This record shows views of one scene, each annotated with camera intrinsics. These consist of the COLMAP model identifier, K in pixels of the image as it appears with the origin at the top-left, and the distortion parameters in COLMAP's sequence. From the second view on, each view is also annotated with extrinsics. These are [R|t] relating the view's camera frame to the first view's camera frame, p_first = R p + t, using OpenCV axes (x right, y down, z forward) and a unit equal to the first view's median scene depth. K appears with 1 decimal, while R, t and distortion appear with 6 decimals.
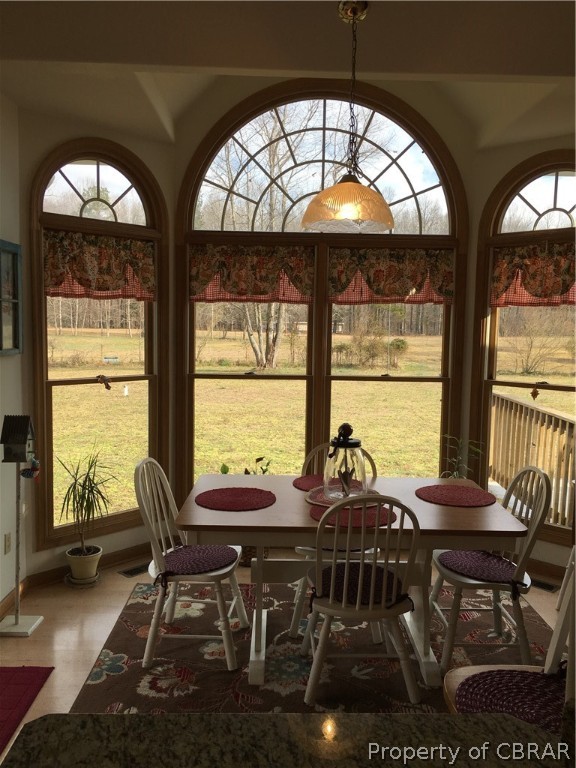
lens RADIAL K [[656.8, 0, 290.0], [0, 656.8, 382.9], [0, 0, 1]] dist [0.032266, -0.029649]
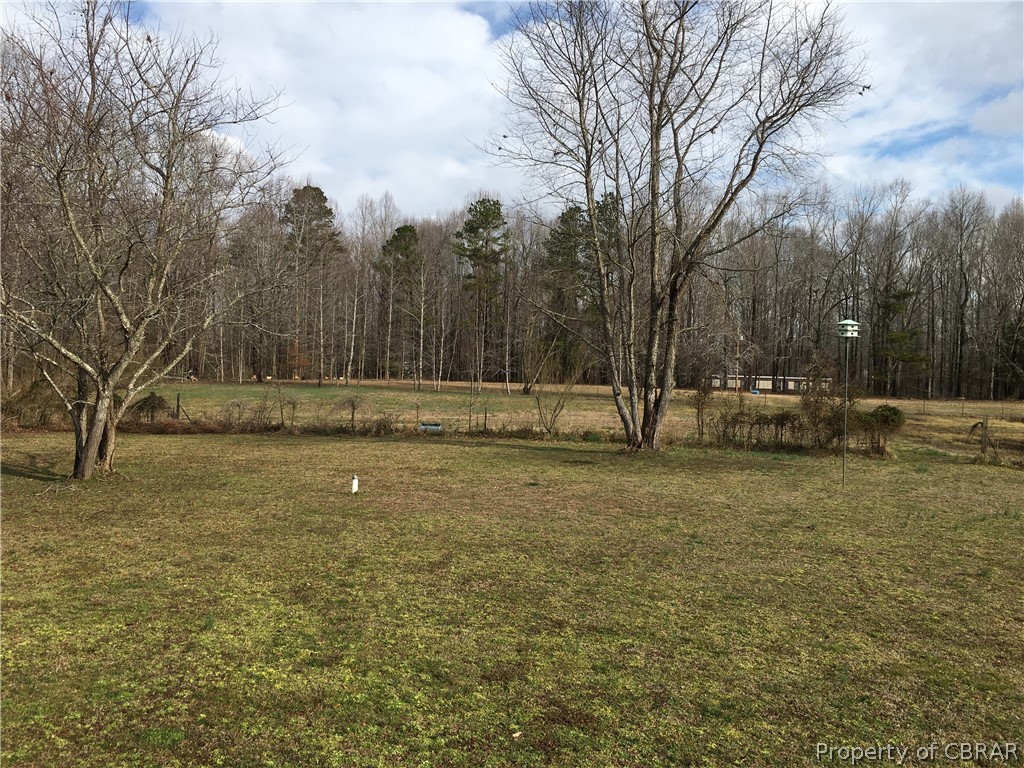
lens RADIAL K [[875.7, 0, 513.9], [0, 875.7, 380.9], [0, 0, 1]] dist [0.032266, -0.029649]
pose [[0.961392, 0.013130, -0.274870, 0.525439], [-0.036821, 0.996017, -0.081206, -0.113187], [0.272709, 0.088192, 0.958046, 1.421204]]
